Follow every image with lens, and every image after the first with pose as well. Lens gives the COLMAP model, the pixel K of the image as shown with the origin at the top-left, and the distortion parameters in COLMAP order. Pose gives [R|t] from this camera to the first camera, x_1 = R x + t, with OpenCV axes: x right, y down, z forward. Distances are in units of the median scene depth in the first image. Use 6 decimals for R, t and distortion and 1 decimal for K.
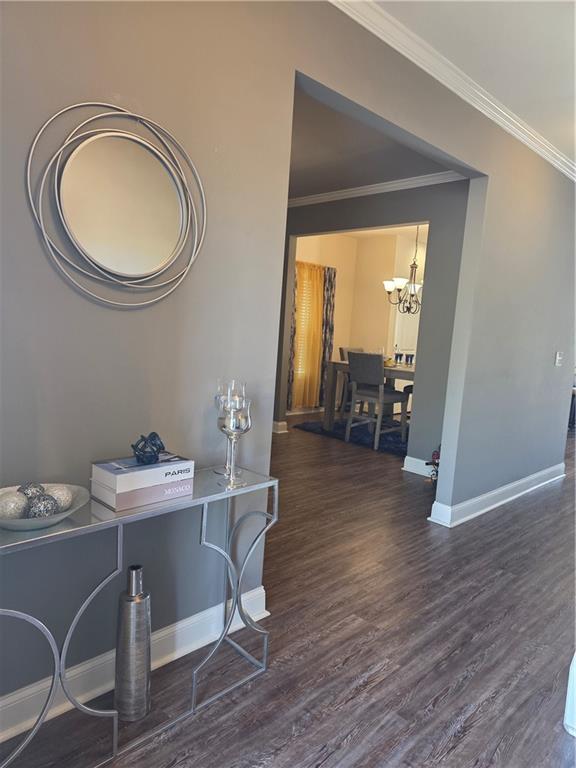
lens RADIAL K [[510.9, 0, 288.0], [0, 510.9, 384.0], [0, 0, 1]] dist [0.089255, -0.077482]
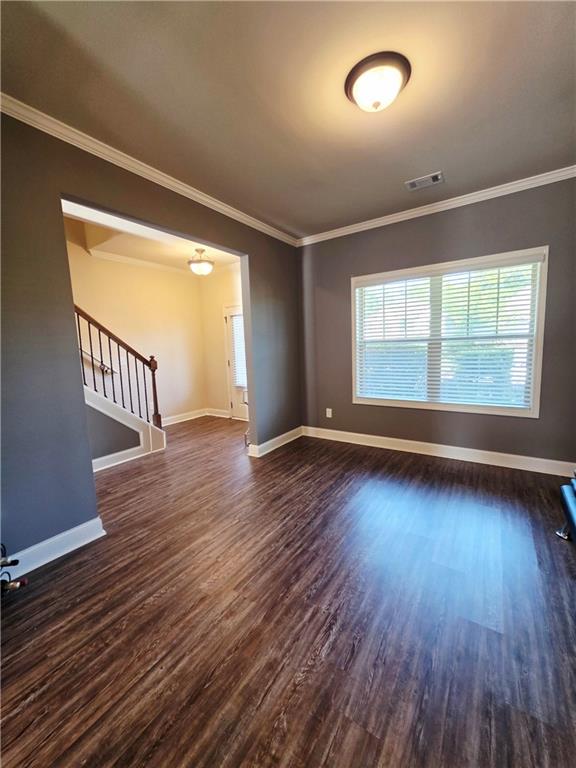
lens RADIAL K [[309.7, 0, 288.0], [0, 309.7, 384.0], [0, 0, 1]] dist [-0.014304, 0.000056]
pose [[-0.982786, -0.014165, -0.184203, 0.063289], [-0.055333, 0.973854, 0.220333, -0.319948], [0.176266, 0.226733, -0.957874, 2.830675]]
